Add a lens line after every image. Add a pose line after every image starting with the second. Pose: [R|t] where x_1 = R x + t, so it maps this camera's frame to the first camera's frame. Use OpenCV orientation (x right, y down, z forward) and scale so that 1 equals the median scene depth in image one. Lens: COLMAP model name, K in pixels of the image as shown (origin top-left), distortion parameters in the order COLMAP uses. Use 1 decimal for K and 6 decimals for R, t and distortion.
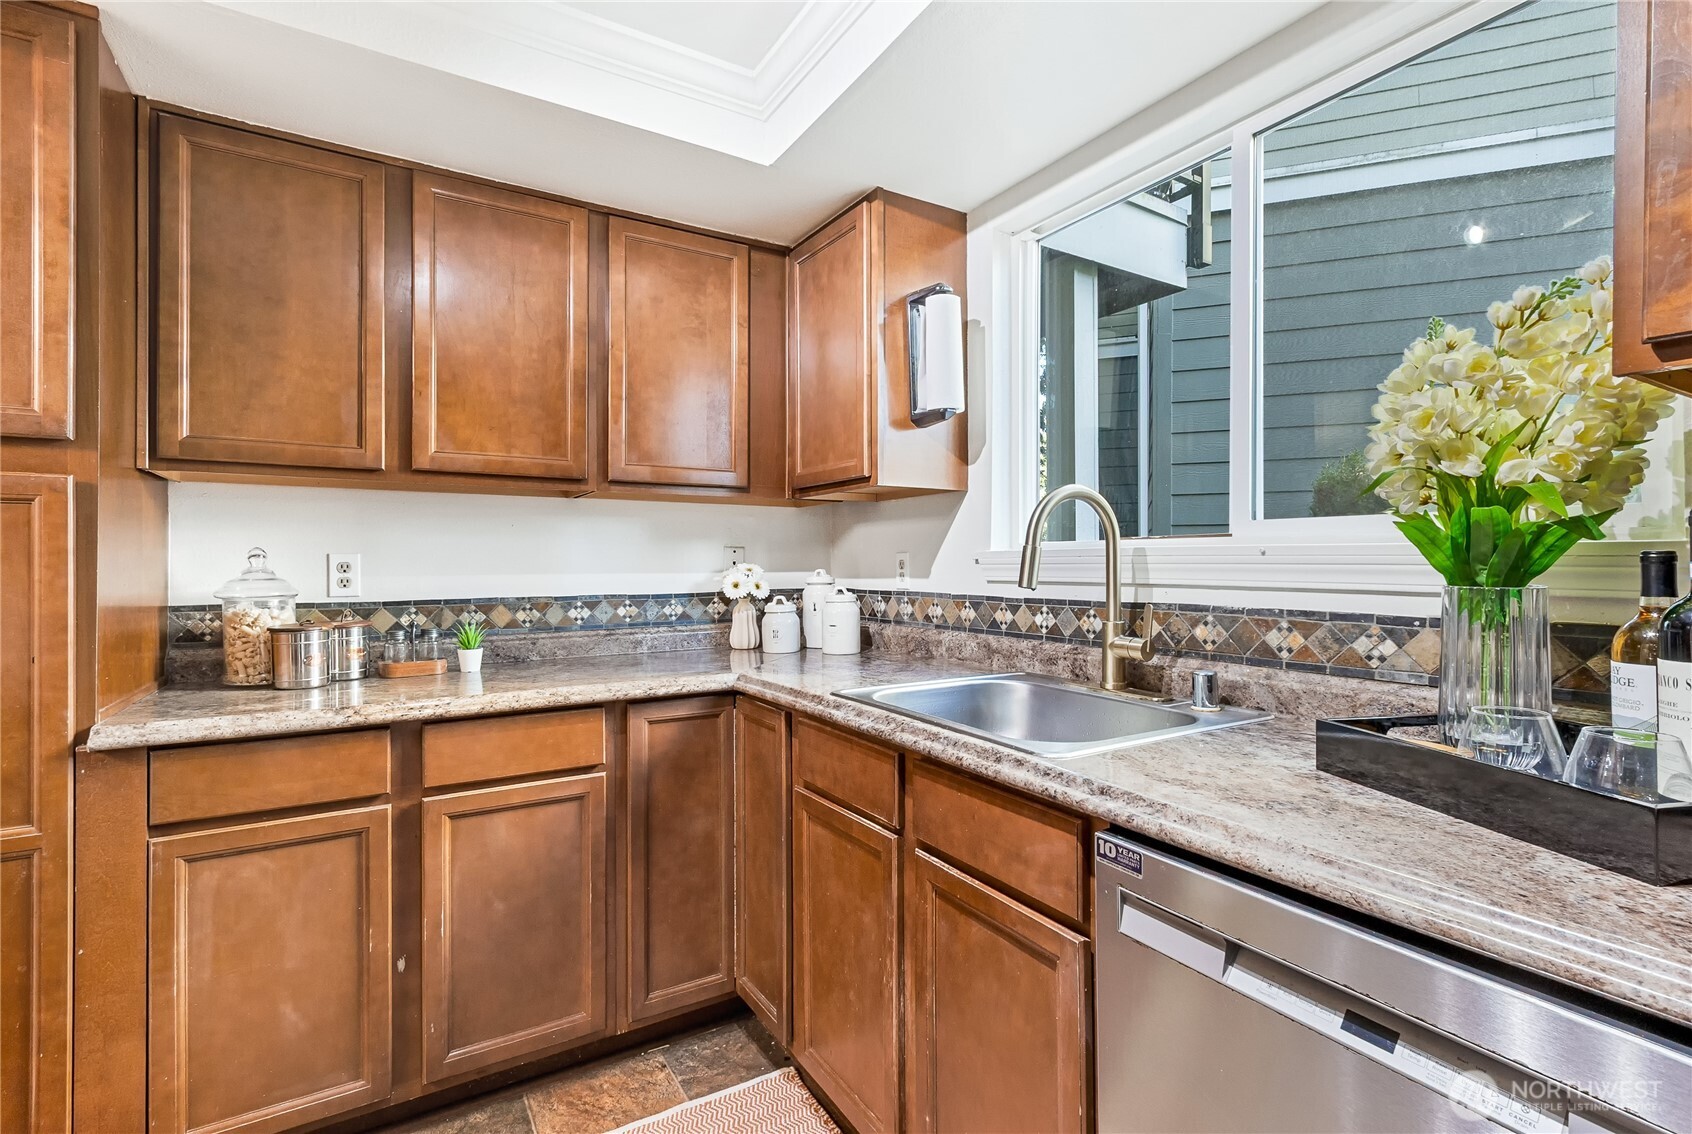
lens RADIAL K [[789.2, 0, 837.9], [0, 789.2, 562.5], [0, 0, 1]] dist [0.008627, -0.001714]
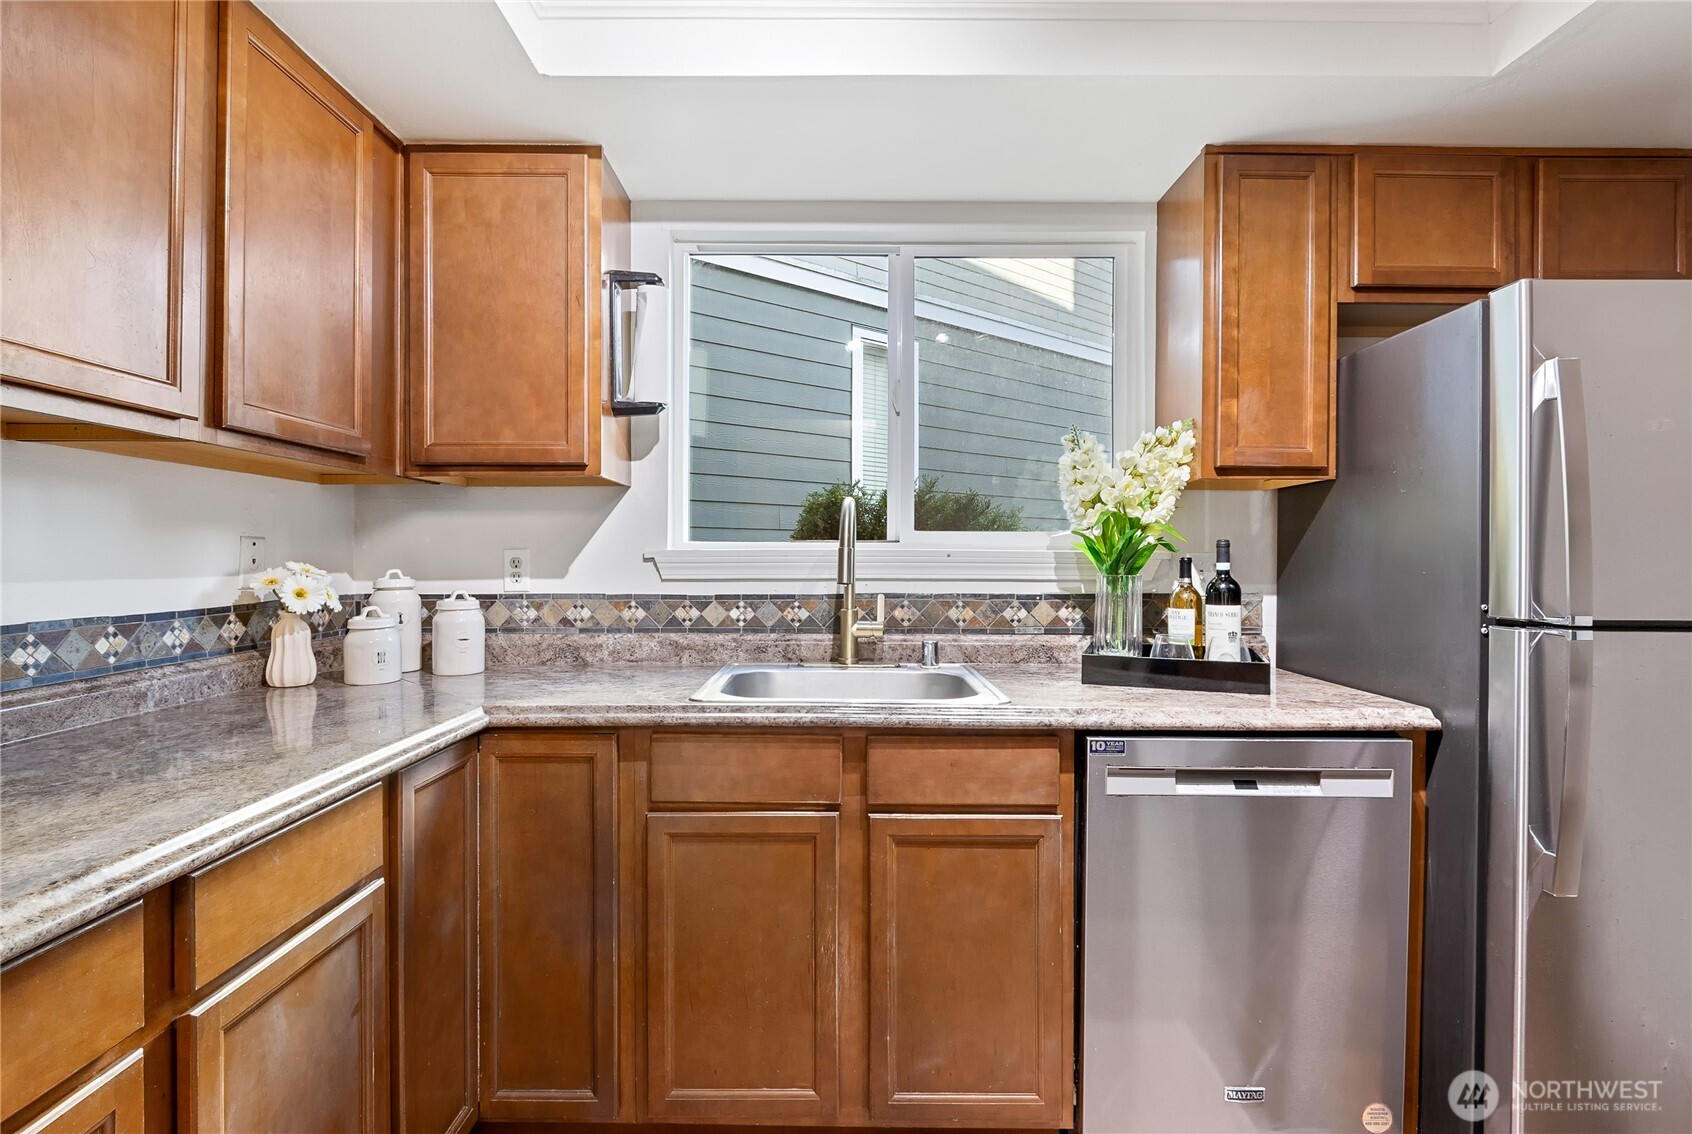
lens RADIAL K [[828.0, 0, 833.3], [0, 828.0, 559.7], [0, 0, 1]] dist [-0.002499, -0.002083]
pose [[0.509481, 0.000983, 0.860481, -0.610406], [-0.002753, 0.999996, 0.000488, -0.002973], [-0.860478, -0.002617, 0.509481, 0.280461]]
